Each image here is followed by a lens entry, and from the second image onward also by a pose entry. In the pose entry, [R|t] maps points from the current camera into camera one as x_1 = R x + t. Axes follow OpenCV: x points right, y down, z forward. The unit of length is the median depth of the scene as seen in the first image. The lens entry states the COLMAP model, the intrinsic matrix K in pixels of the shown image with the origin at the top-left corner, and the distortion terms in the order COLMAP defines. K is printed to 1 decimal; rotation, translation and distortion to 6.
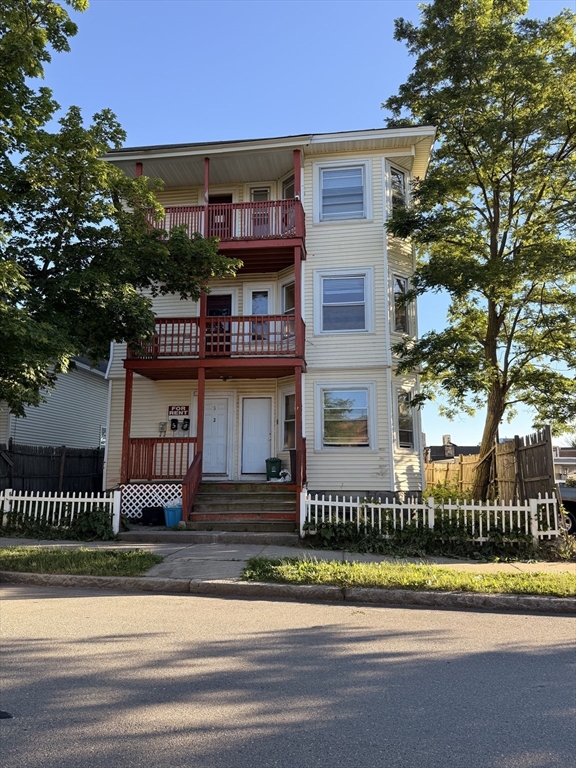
lens RADIAL K [[538.3, 0, 288.0], [0, 538.3, 384.0], [0, 0, 1]] dist [0.087731, -0.168758]
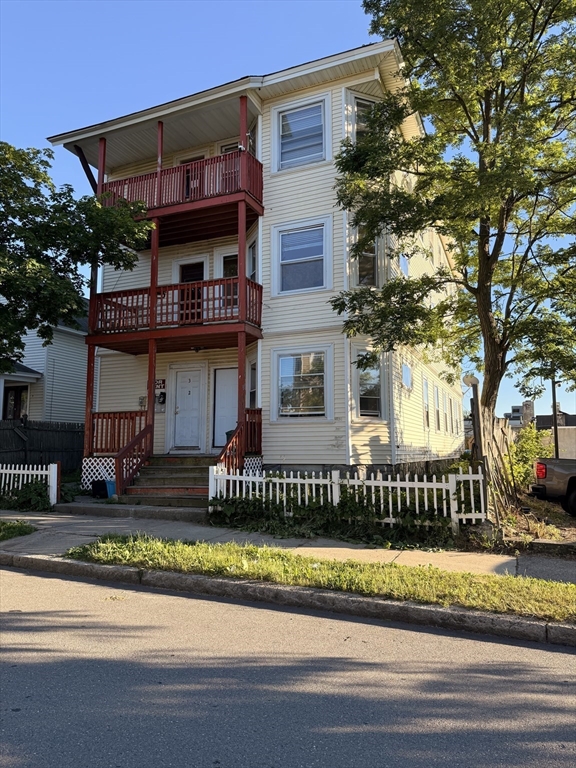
lens RADIAL K [[538.3, 0, 288.0], [0, 538.3, 384.0], [0, 0, 1]] dist [0.087731, -0.168758]
pose [[0.963952, -0.036001, -0.263630, 0.336389], [0.048181, 0.998042, 0.039883, 0.023583], [0.261678, -0.051147, 0.963799, 0.117418]]
